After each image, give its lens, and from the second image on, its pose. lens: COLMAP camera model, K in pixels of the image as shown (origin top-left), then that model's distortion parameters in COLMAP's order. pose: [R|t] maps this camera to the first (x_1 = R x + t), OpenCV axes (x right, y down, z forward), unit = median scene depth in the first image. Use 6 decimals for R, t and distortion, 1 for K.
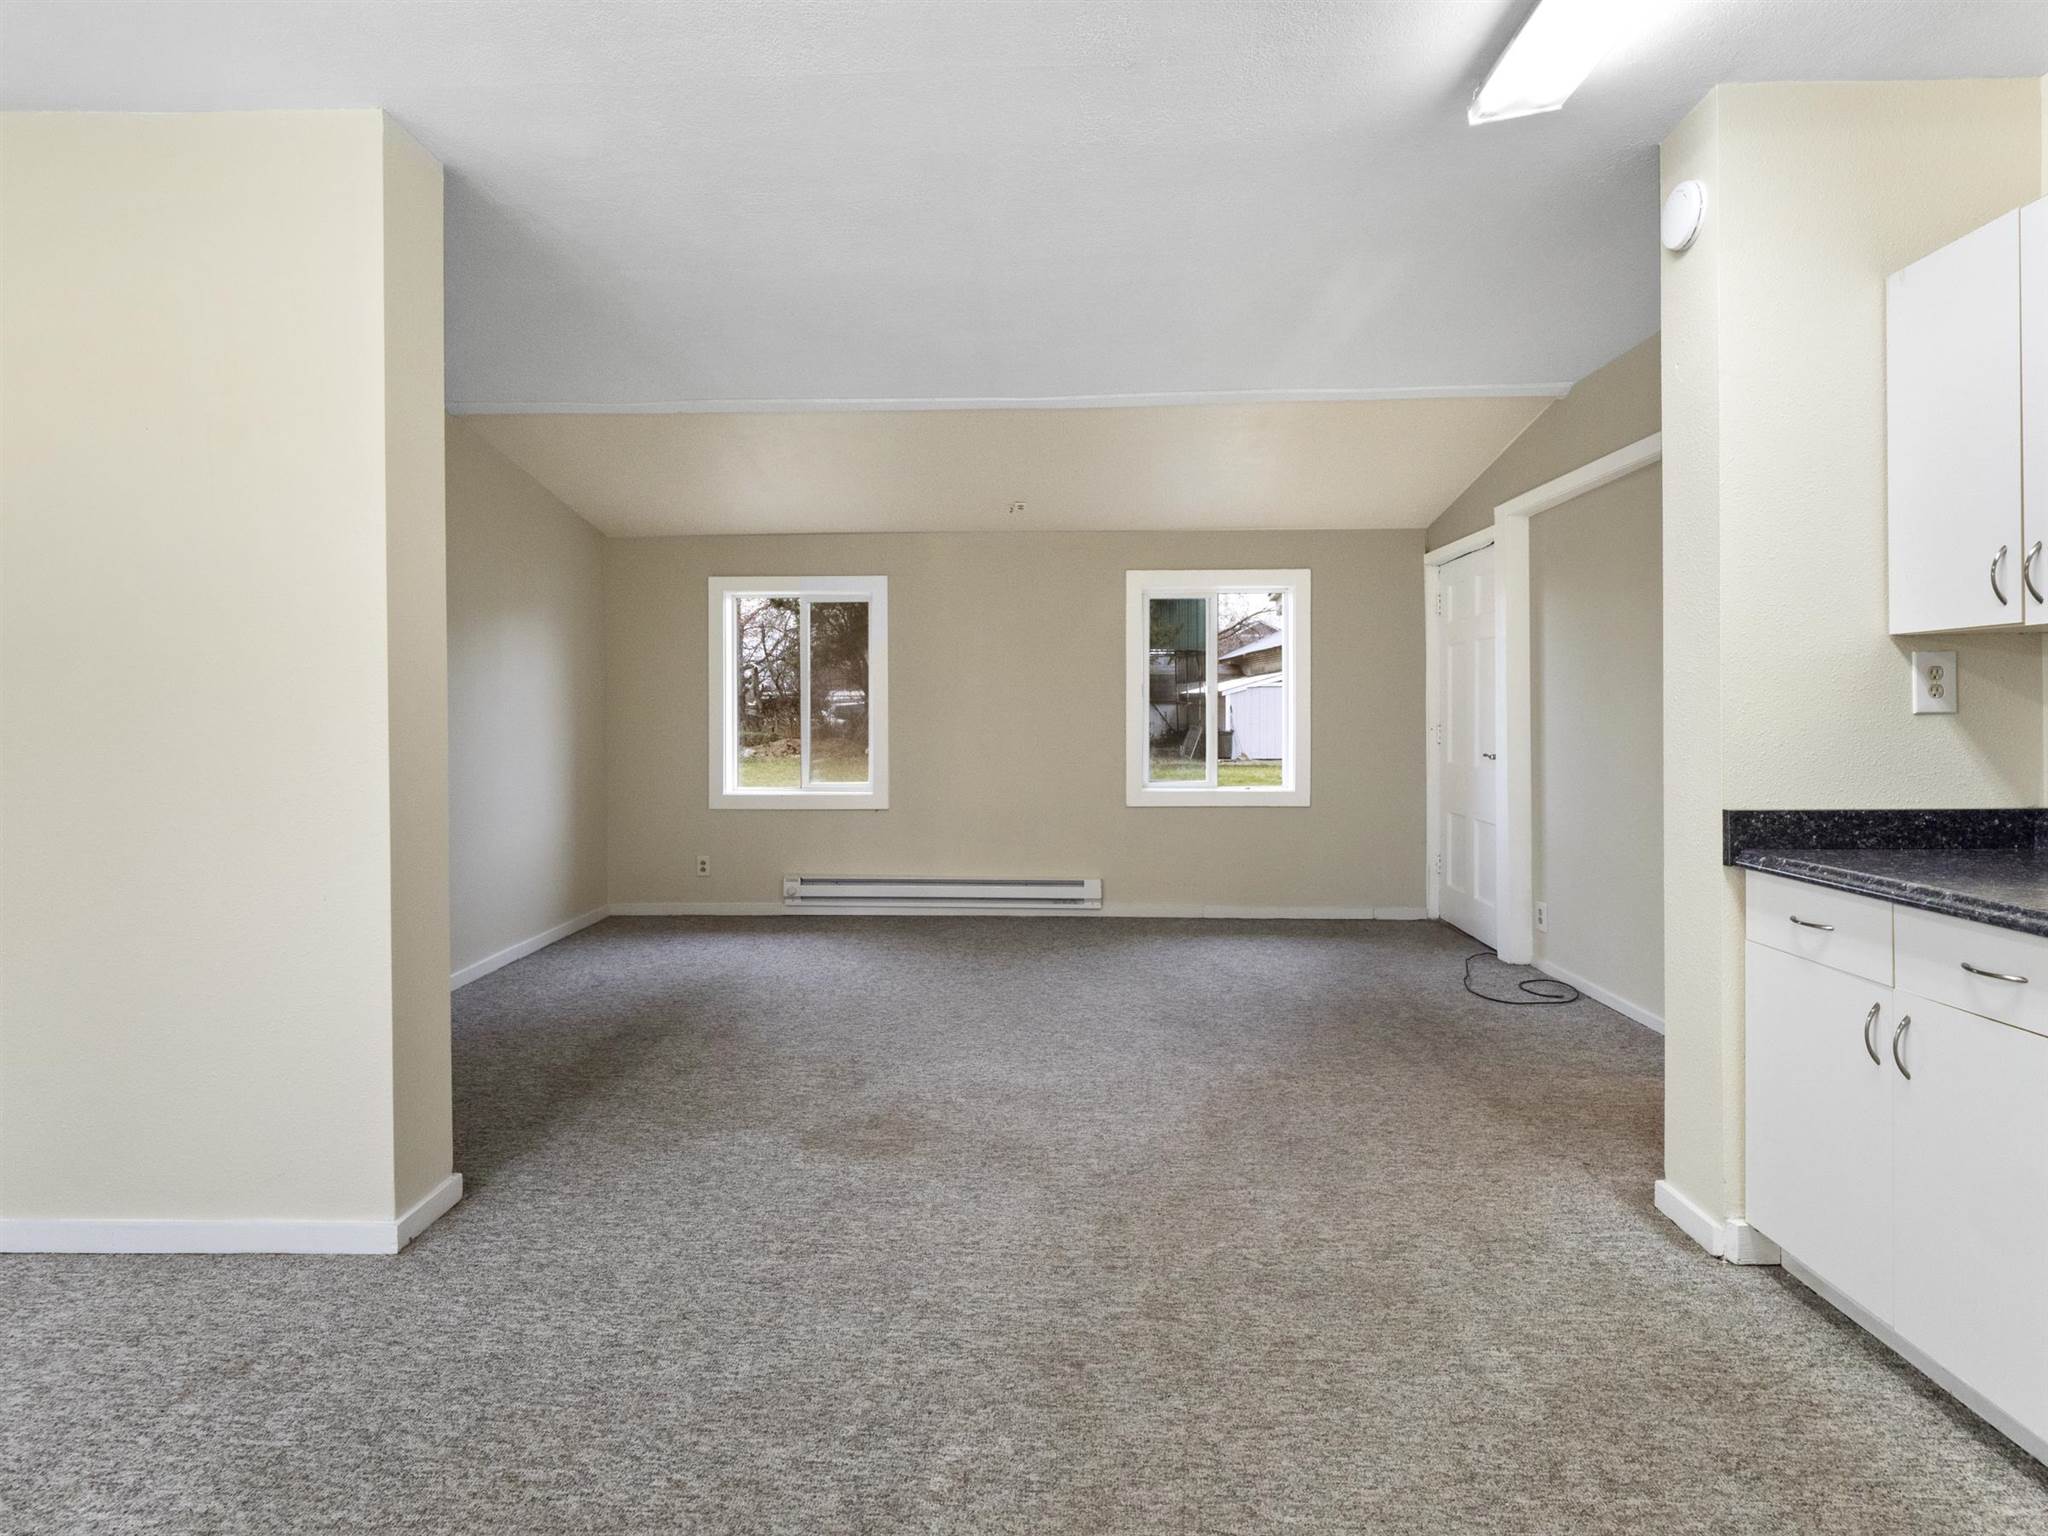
lens RADIAL K [[1000.7, 0, 999.8], [0, 1000.7, 731.5], [0, 0, 1]] dist [-0.001332, -0.001776]
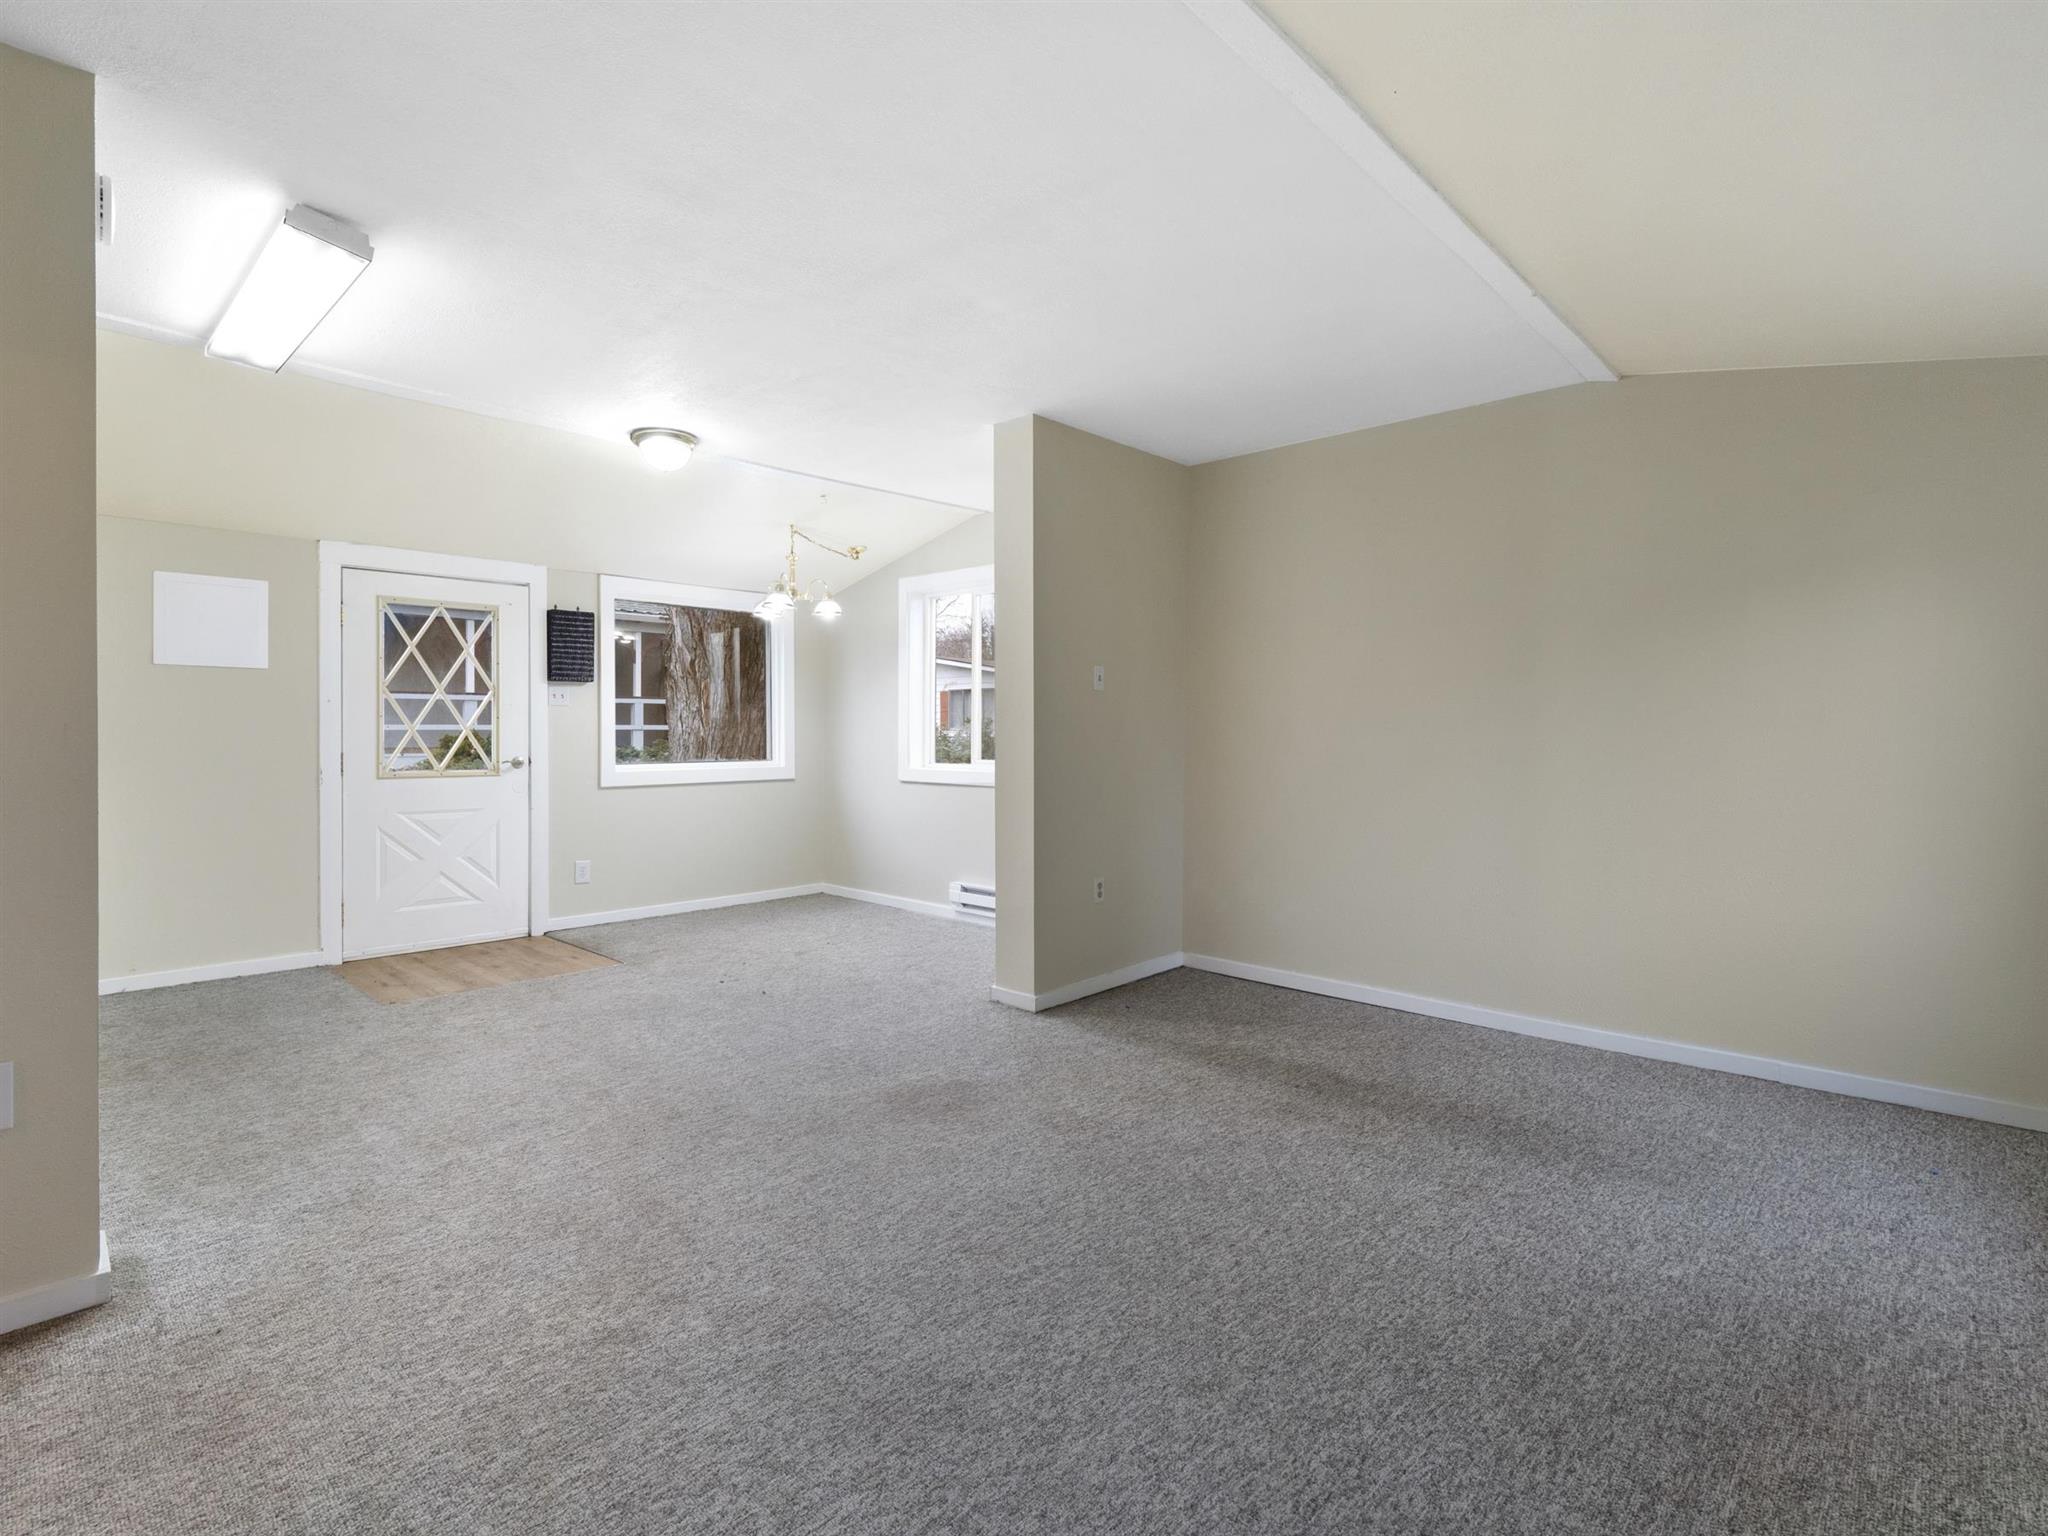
lens RADIAL K [[1000.7, 0, 1026.0], [0, 1000.7, 741.9], [0, 0, 1]] dist [-0.001332, -0.001776]
pose [[-0.644580, 0.012833, -0.764430, 0.760047], [-0.013617, 0.999508, 0.028262, -0.043065], [0.764416, 0.028627, -0.644088, 2.043330]]
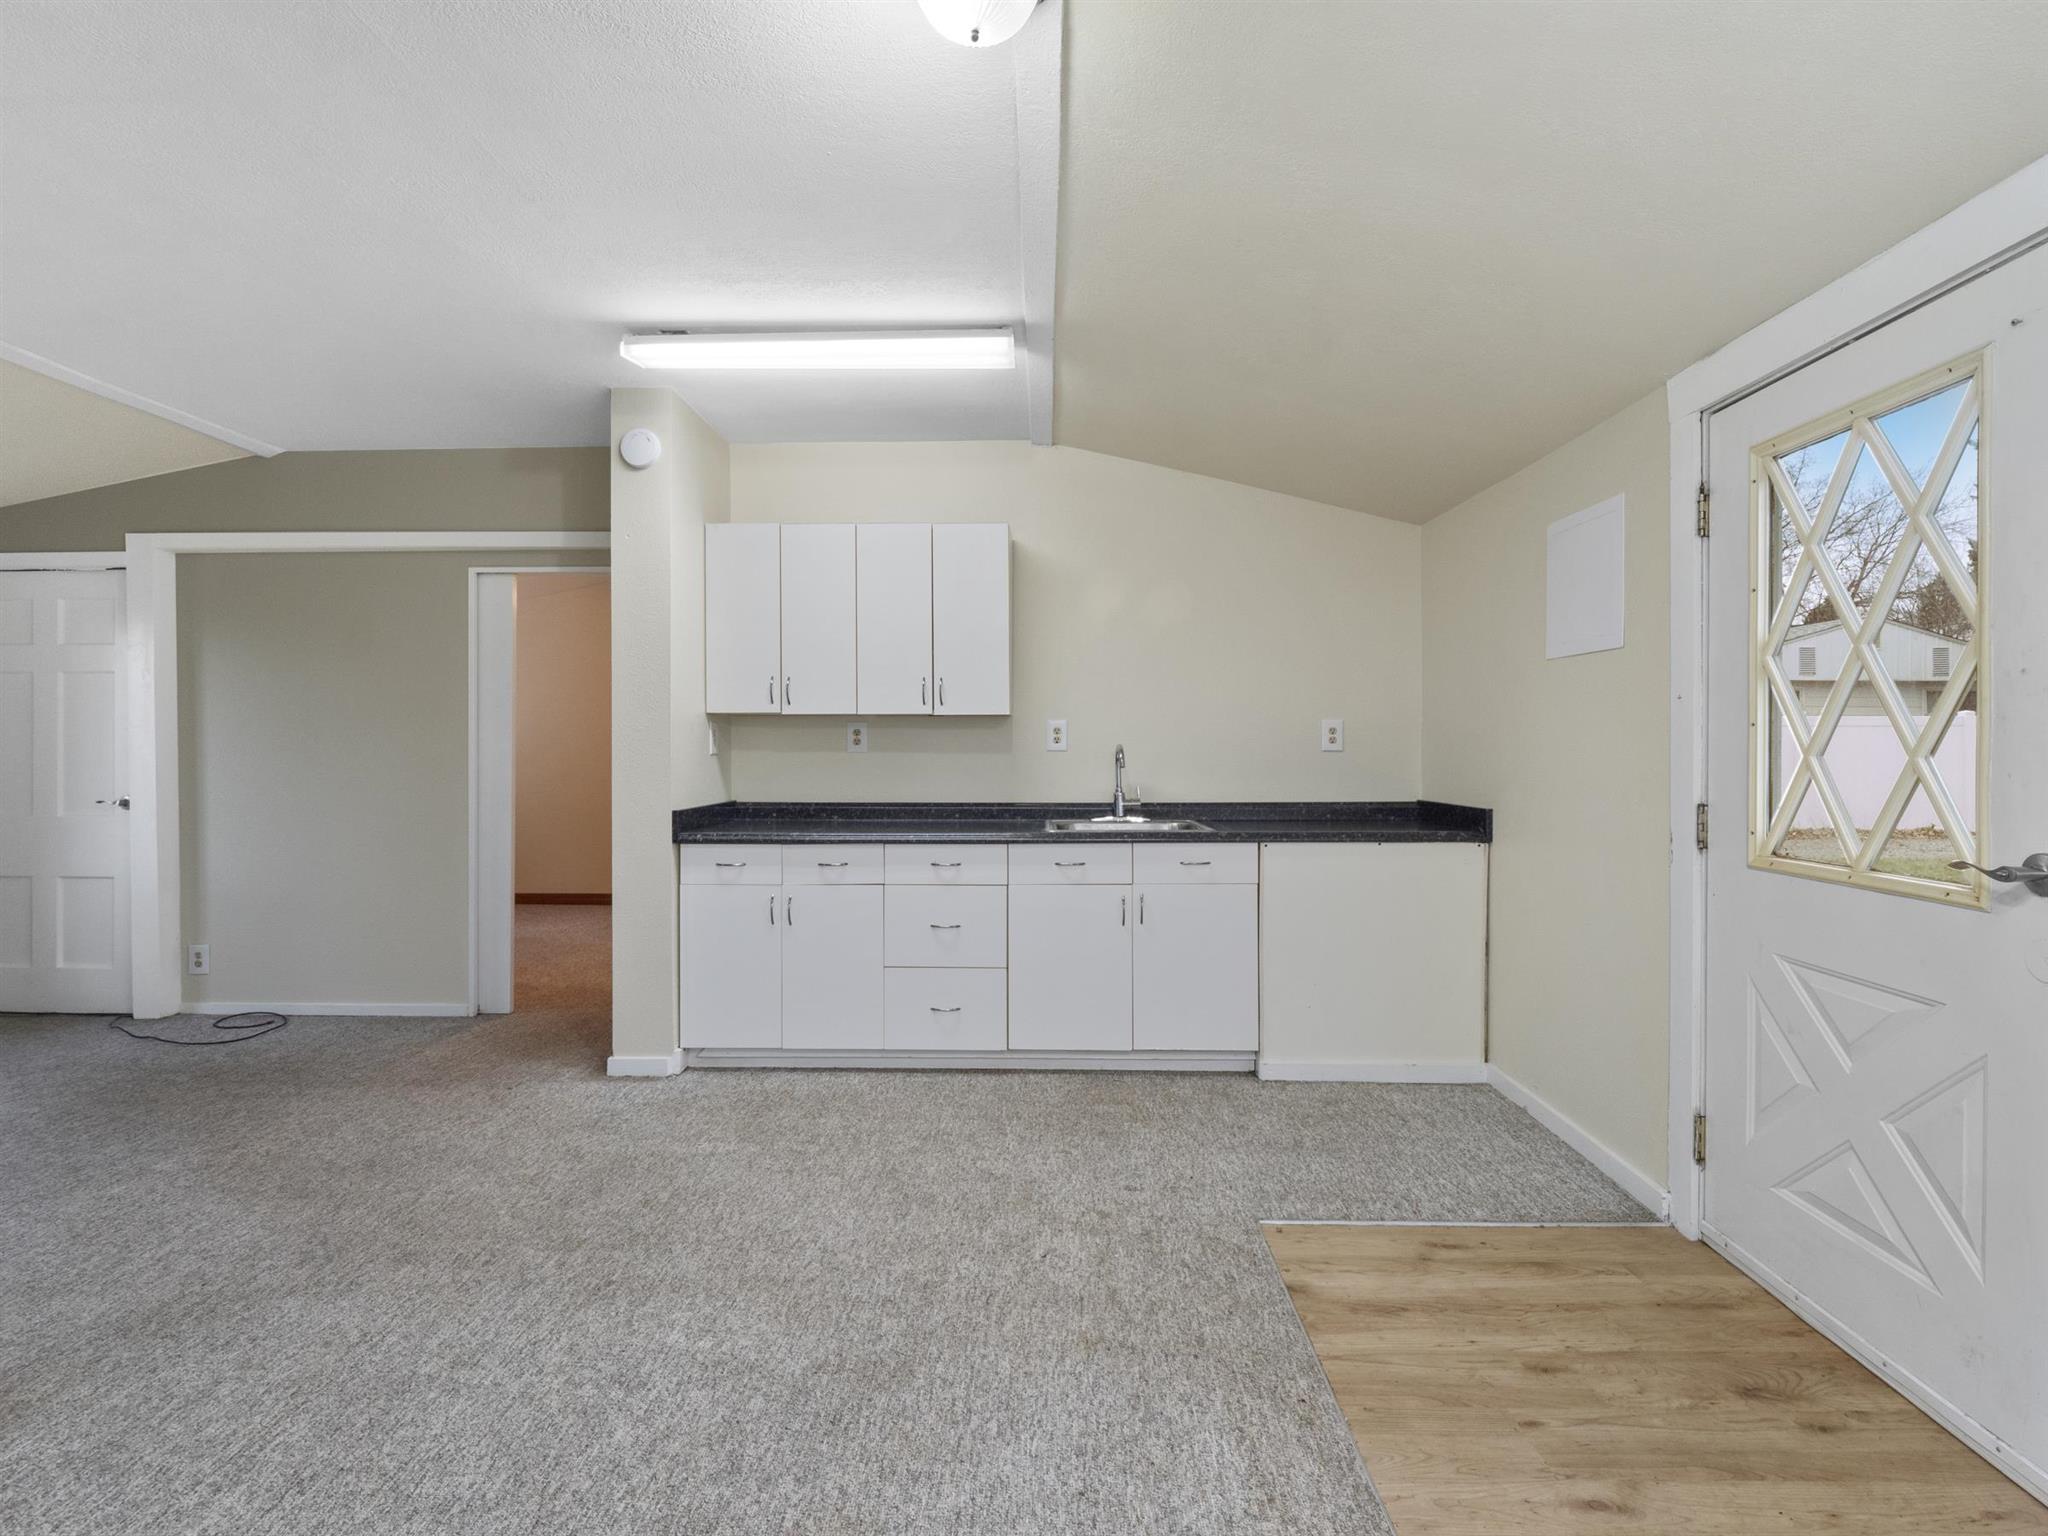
lens RADIAL K [[1000.7, 0, 1019.6], [0, 1000.7, 753.1], [0, 0, 1]] dist [-0.001332, -0.001776]
pose [[-0.019295, 0.002160, 0.999812, -0.844671], [0.019032, 0.999817, -0.001793, -0.004355], [-0.999633, 0.018994, -0.019333, 0.369035]]
